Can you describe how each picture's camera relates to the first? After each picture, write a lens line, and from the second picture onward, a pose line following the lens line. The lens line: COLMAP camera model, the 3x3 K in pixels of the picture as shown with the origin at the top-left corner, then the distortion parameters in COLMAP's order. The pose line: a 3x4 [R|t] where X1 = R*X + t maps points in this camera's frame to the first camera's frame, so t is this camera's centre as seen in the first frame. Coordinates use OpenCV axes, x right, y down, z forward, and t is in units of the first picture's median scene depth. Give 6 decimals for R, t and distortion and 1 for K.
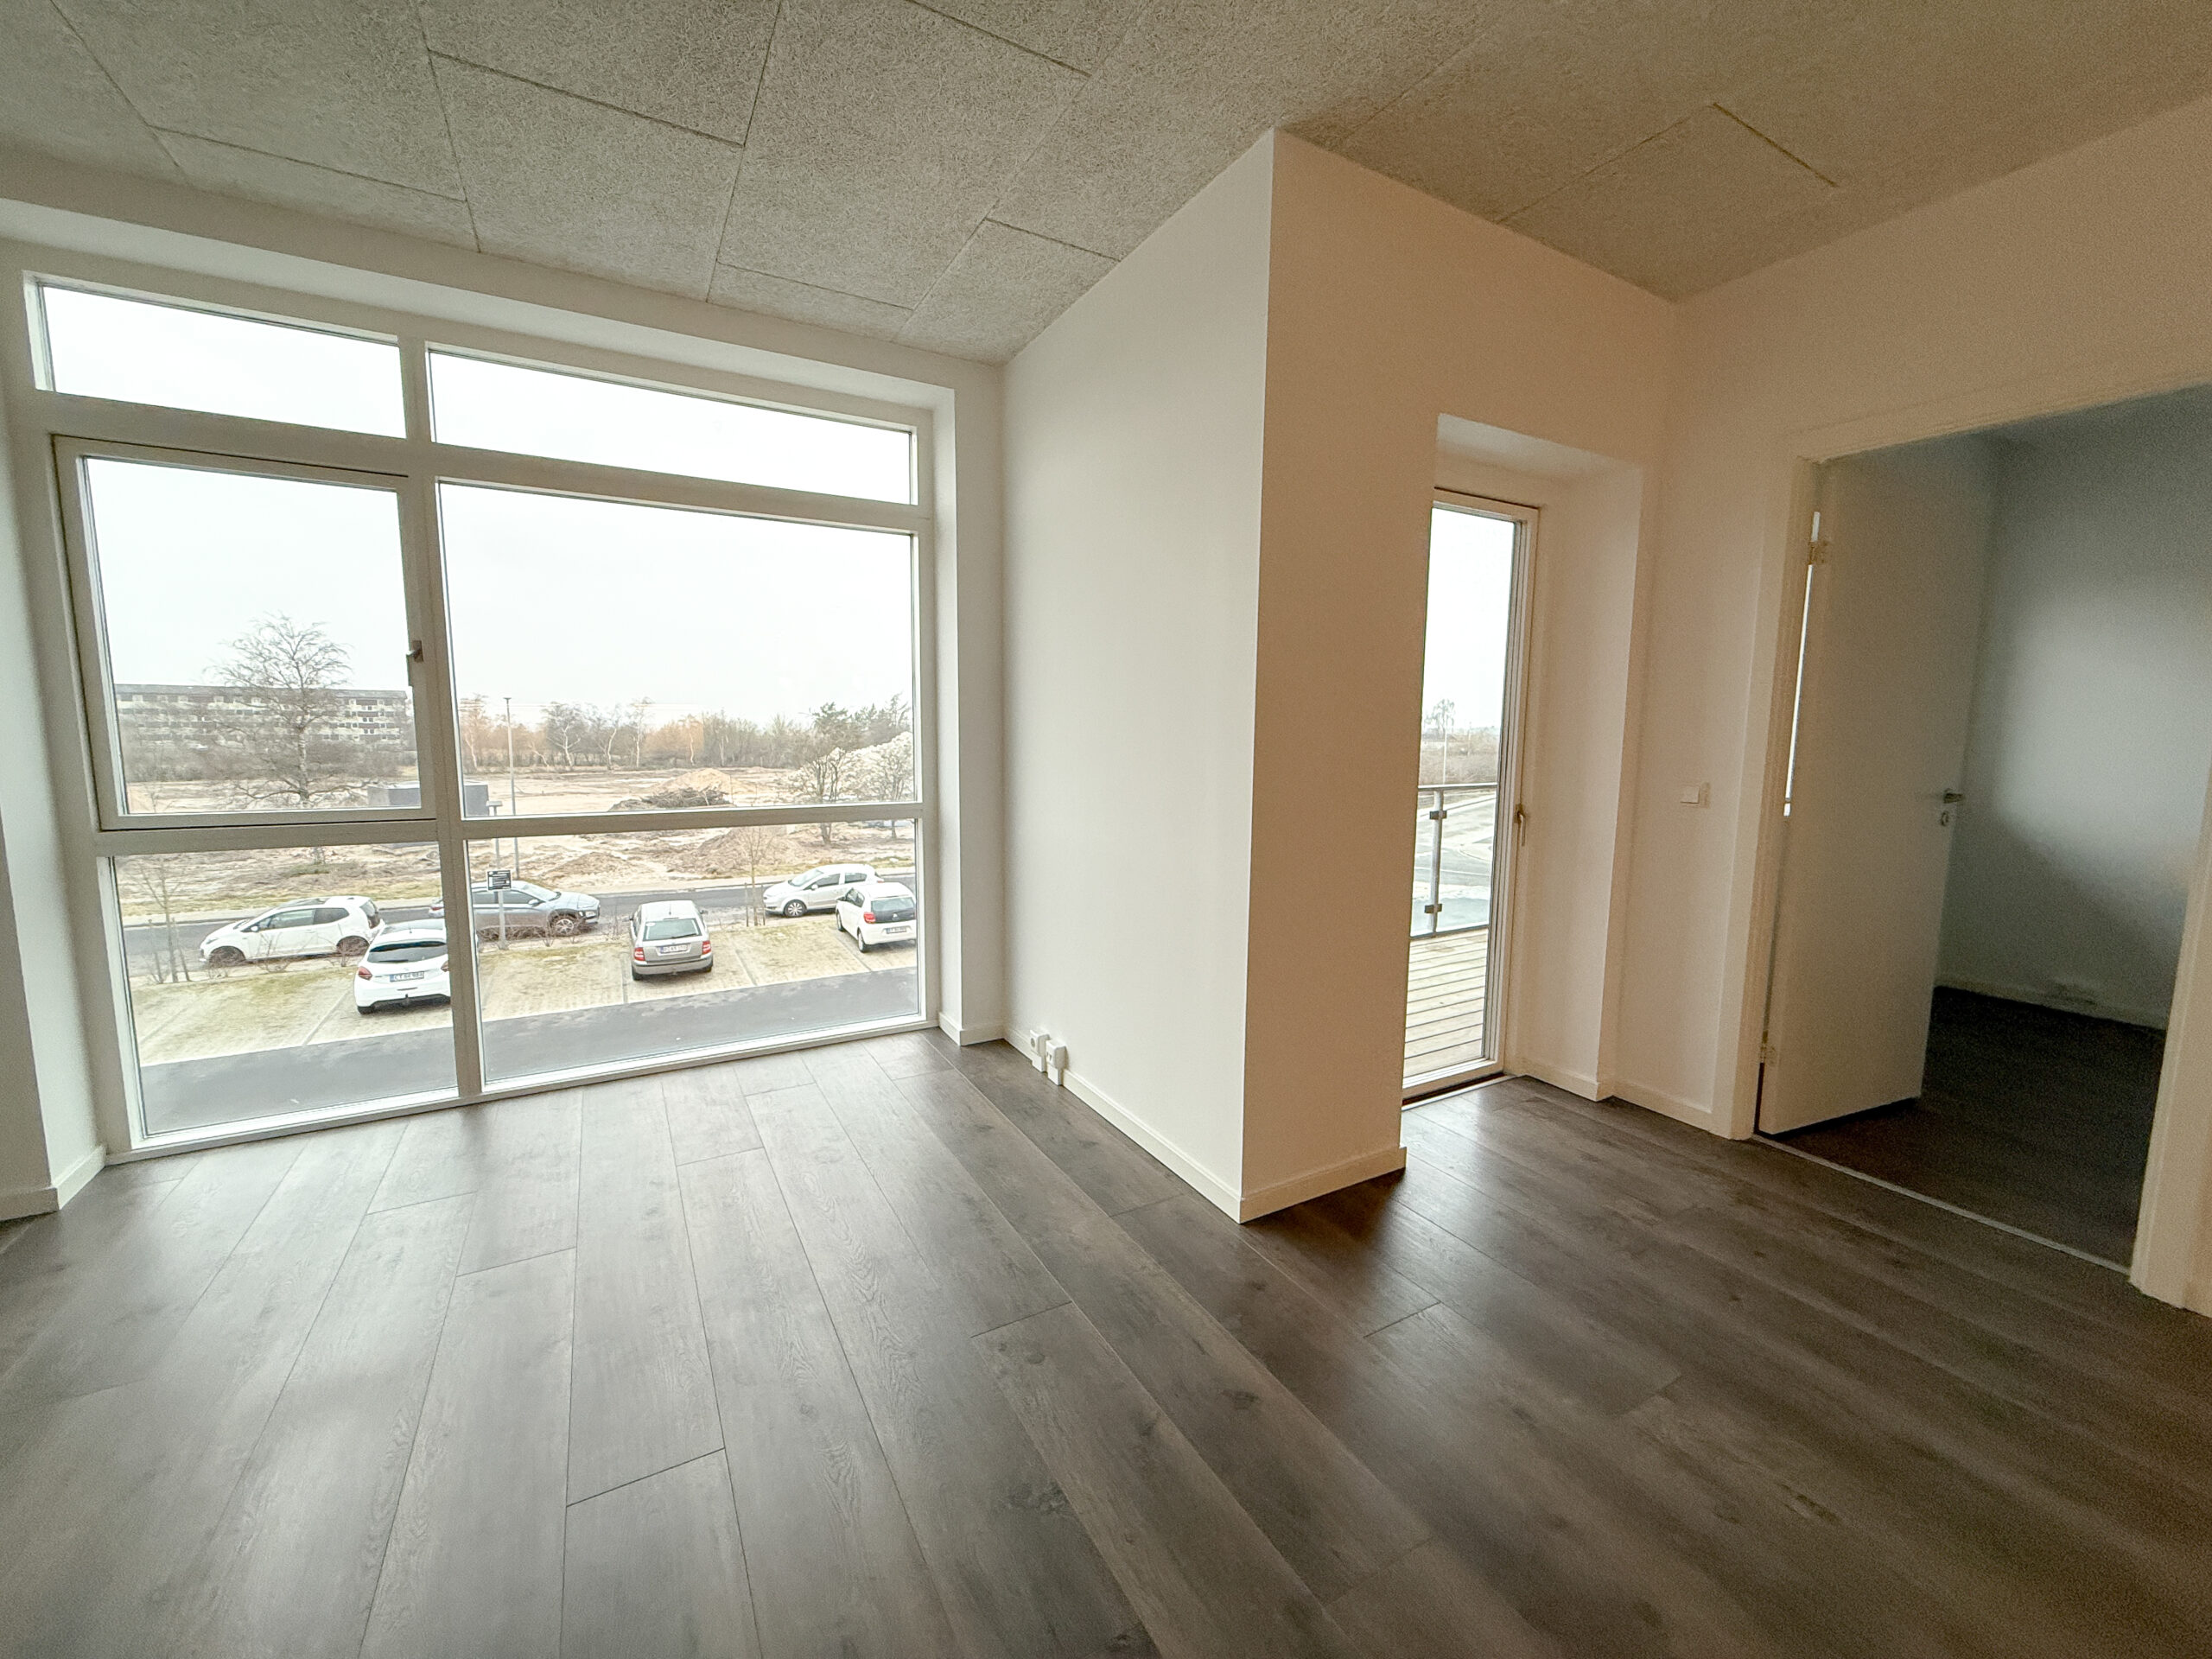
lens RADIAL K [[877.7, 0, 1098.1], [0, 877.7, 828.5], [0, 0, 1]] dist [-0.000228, 0.000187]
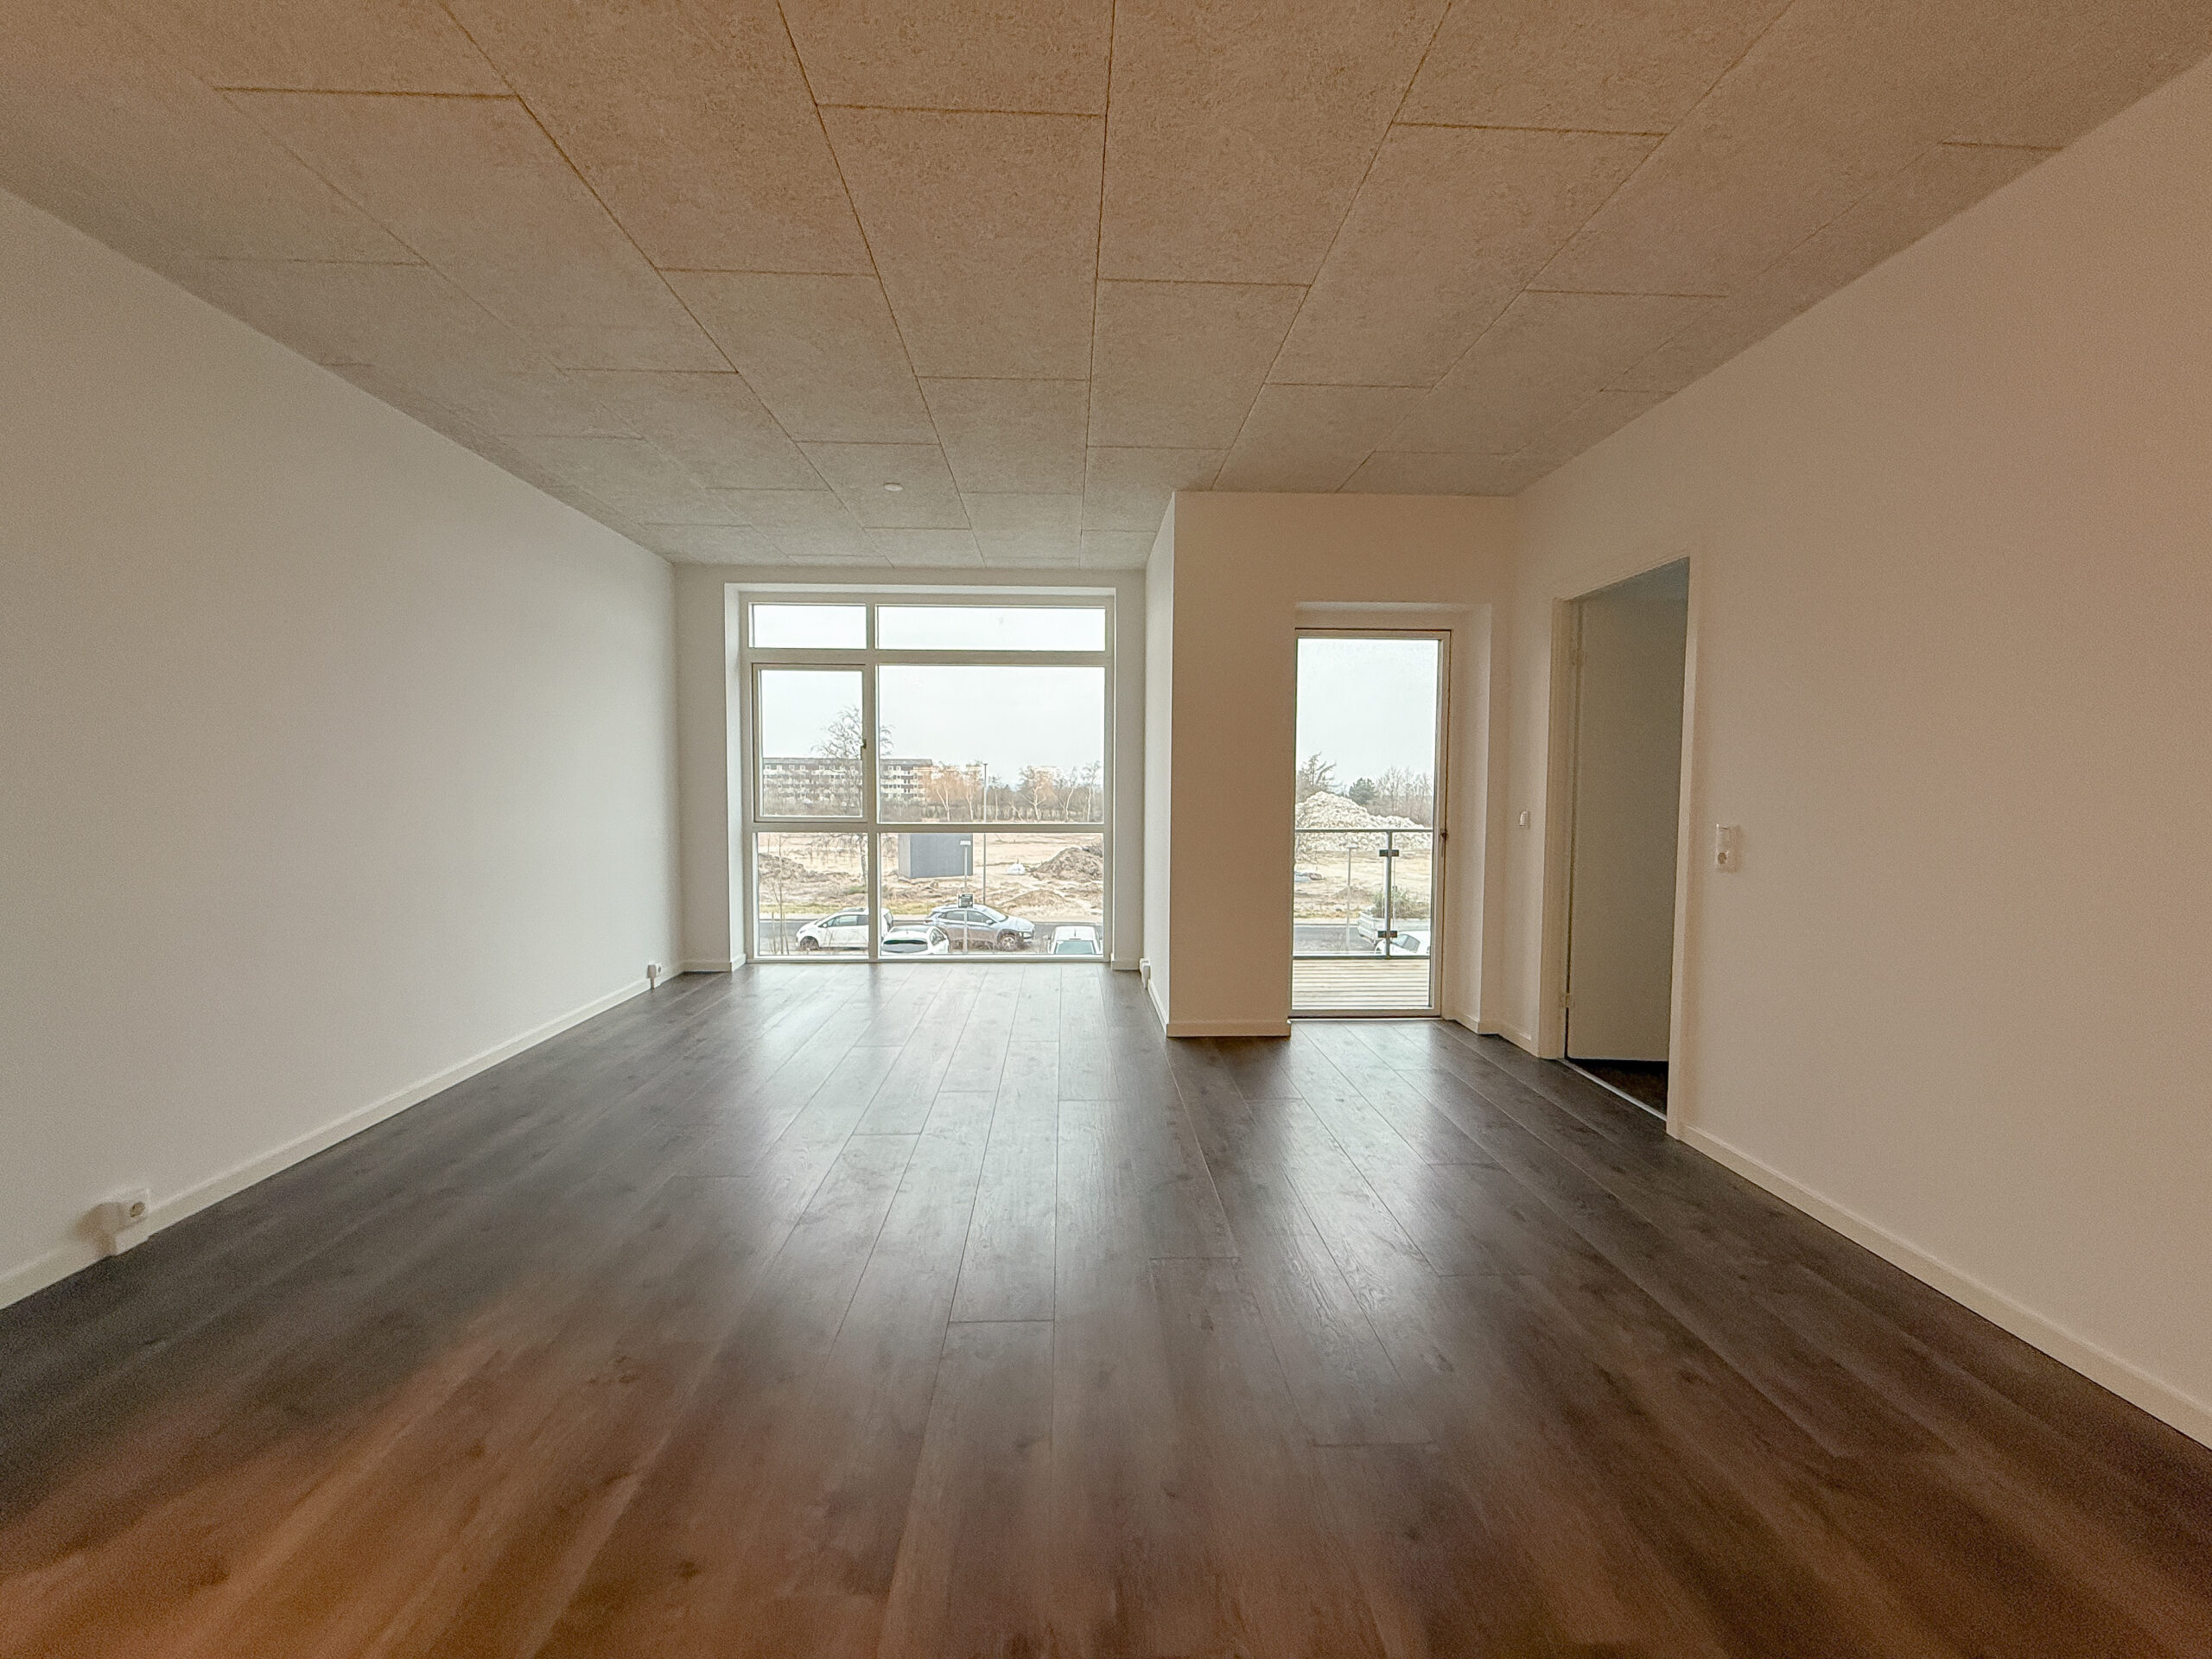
lens RADIAL K [[877.7, 0, 1098.1], [0, 877.7, 828.5], [0, 0, 1]] dist [-0.000228, 0.000187]
pose [[0.888237, 0.020402, -0.458933, 0.089648], [-0.051532, 0.997133, -0.055410, 0.011802], [0.456487, 0.072867, 0.886741, -0.078336]]
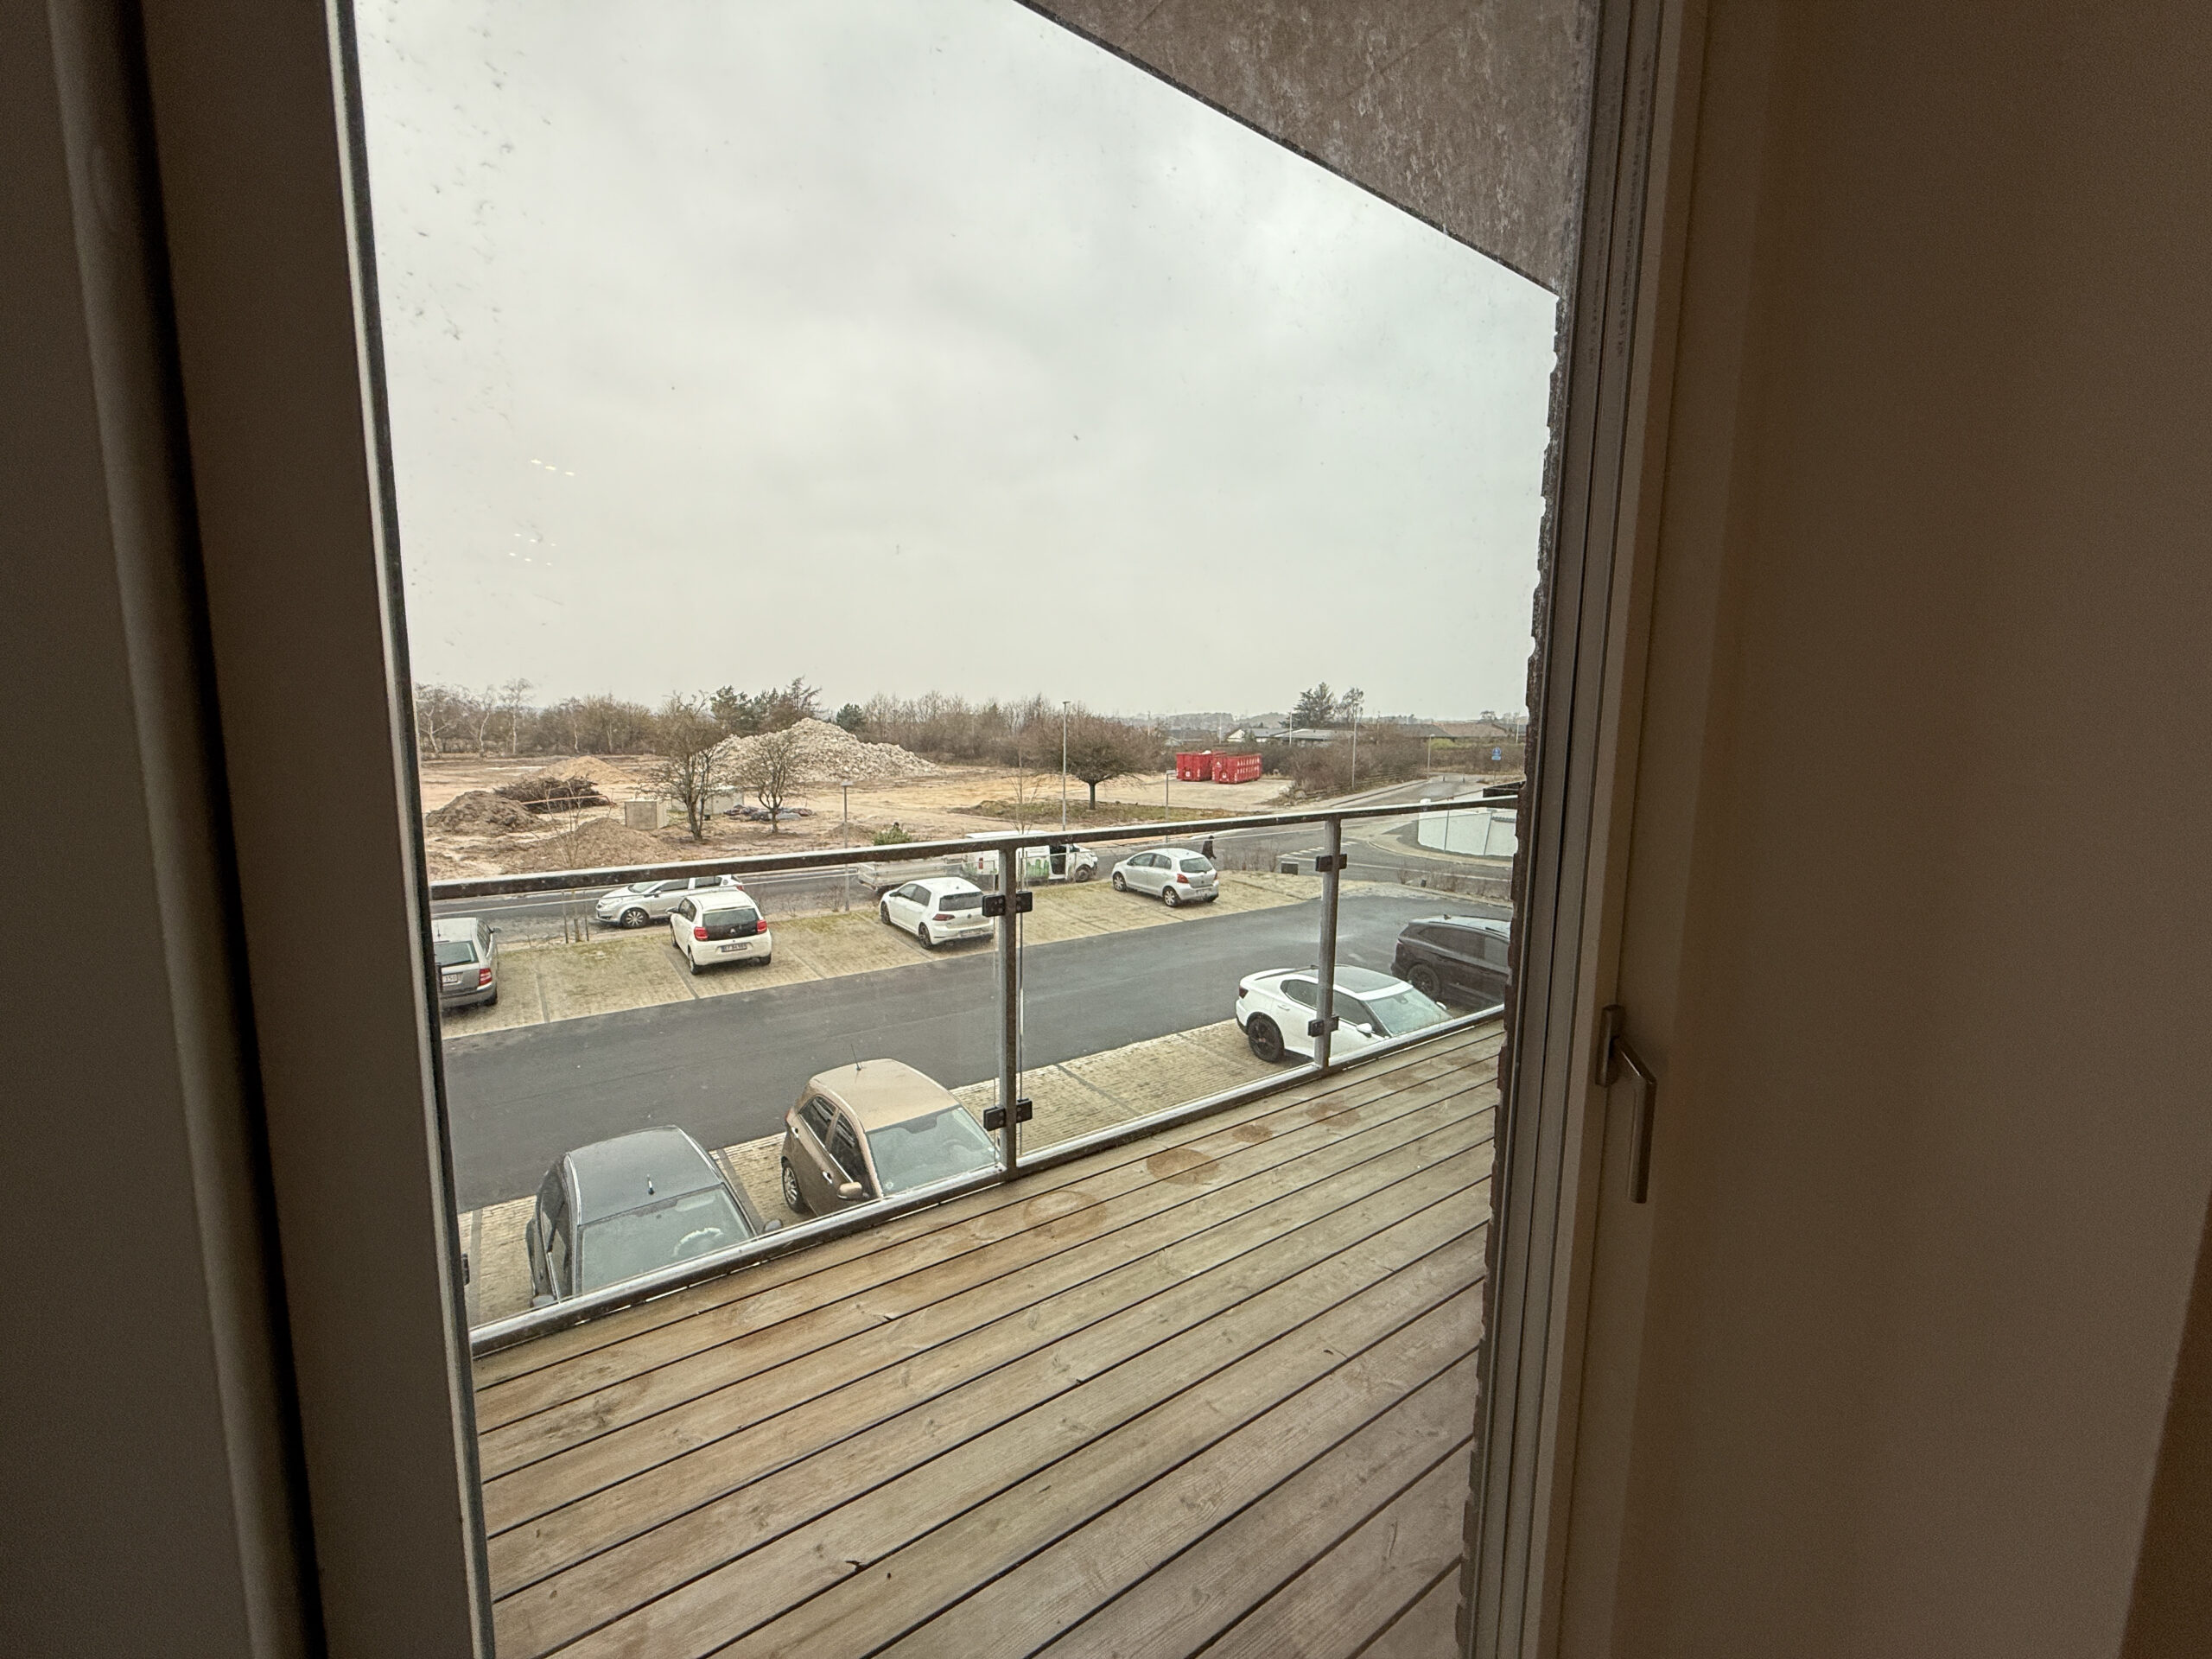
lens RADIAL K [[873.2, 0, 1106.0], [0, 873.2, 829.5], [0, 0, 1]] dist [-0.002219, -0.000065]
pose [[0.995094, -0.006661, 0.098713, 0.045375], [0.005090, 0.999856, 0.016159, -0.010756], [-0.098806, -0.015577, 0.994985, 0.109905]]
